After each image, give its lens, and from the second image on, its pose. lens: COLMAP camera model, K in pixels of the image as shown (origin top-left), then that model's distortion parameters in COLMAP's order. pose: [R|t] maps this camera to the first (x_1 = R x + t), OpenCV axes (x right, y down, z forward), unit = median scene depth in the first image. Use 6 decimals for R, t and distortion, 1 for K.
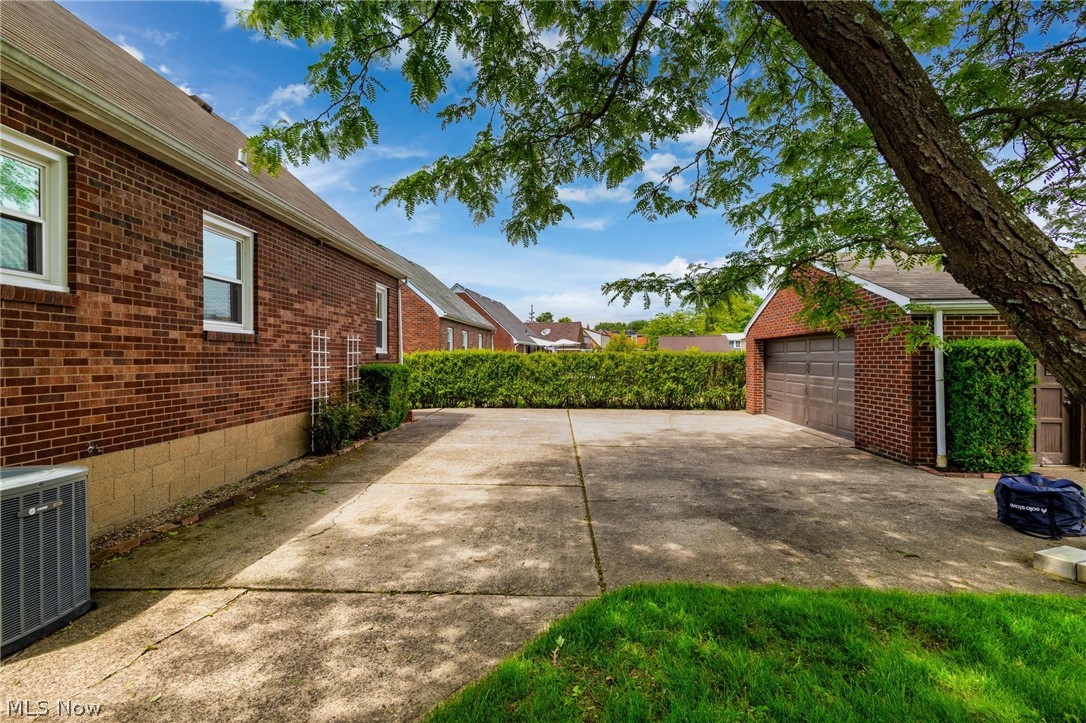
lens RADIAL K [[499.0, 0, 535.2], [0, 499.0, 357.6], [0, 0, 1]] dist [0.011446, -0.002940]
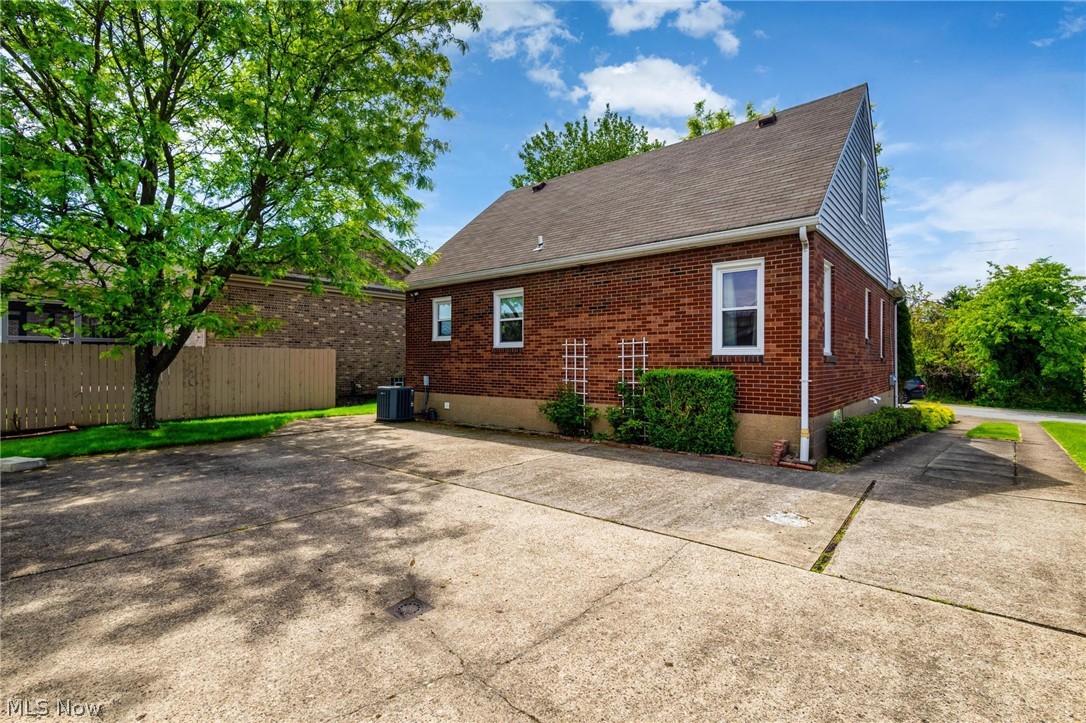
lens RADIAL K [[499.0, 0, 543.3], [0, 499.0, 368.3], [0, 0, 1]] dist [0.011446, -0.002940]
pose [[-0.603664, 0.017070, -0.797056, 1.050342], [0.004258, 0.999826, 0.018188, -0.008393], [0.797228, 0.007585, -0.603631, 2.866220]]
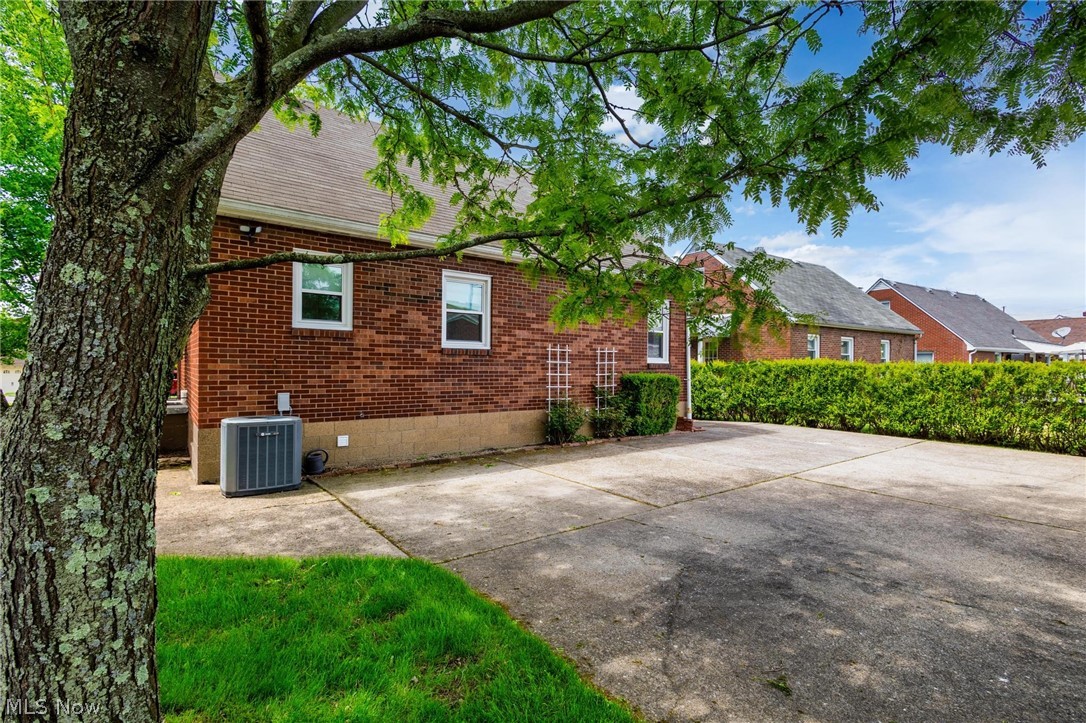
lens RADIAL K [[499.0, 0, 537.8], [0, 499.0, 367.7], [0, 0, 1]] dist [0.011446, -0.002940]
pose [[0.641143, 0.009706, -0.767360, 0.814369], [-0.009050, 0.999946, 0.005086, -0.005059], [0.767368, 0.003684, 0.641197, 0.287514]]
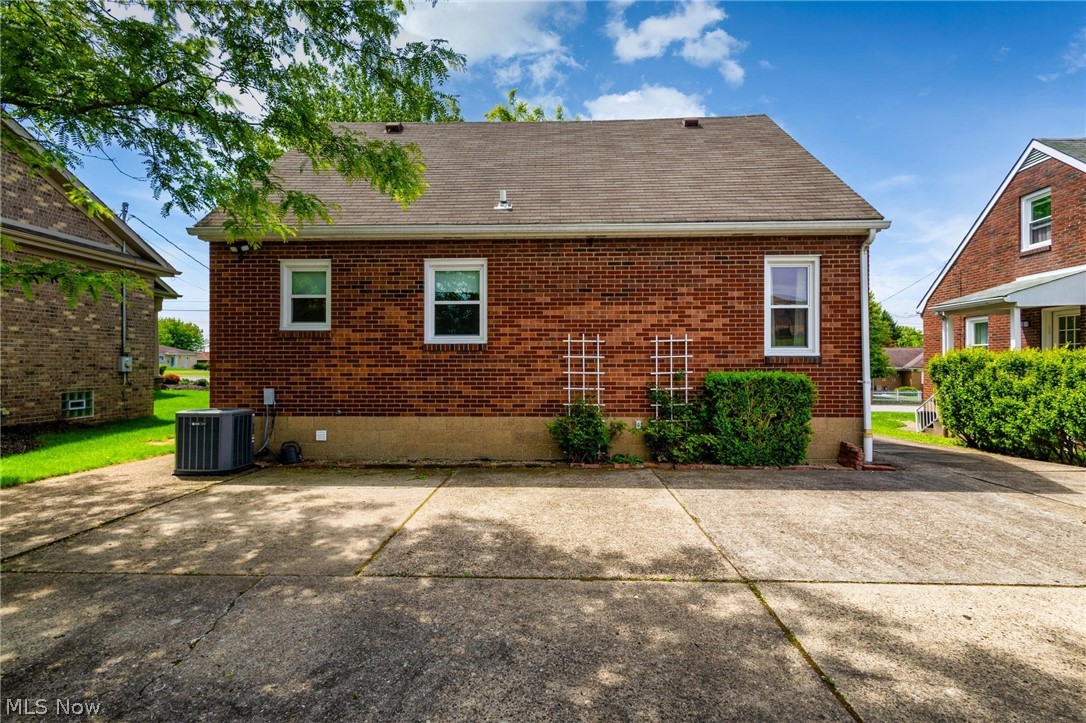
lens RADIAL K [[499.0, 0, 532.6], [0, 499.0, 362.5], [0, 0, 1]] dist [0.011446, -0.002940]
pose [[0.011025, 0.002430, -0.999936, 0.879059], [0.003054, 0.999992, 0.002464, -0.005446], [0.999935, -0.003081, 0.011018, 1.506808]]
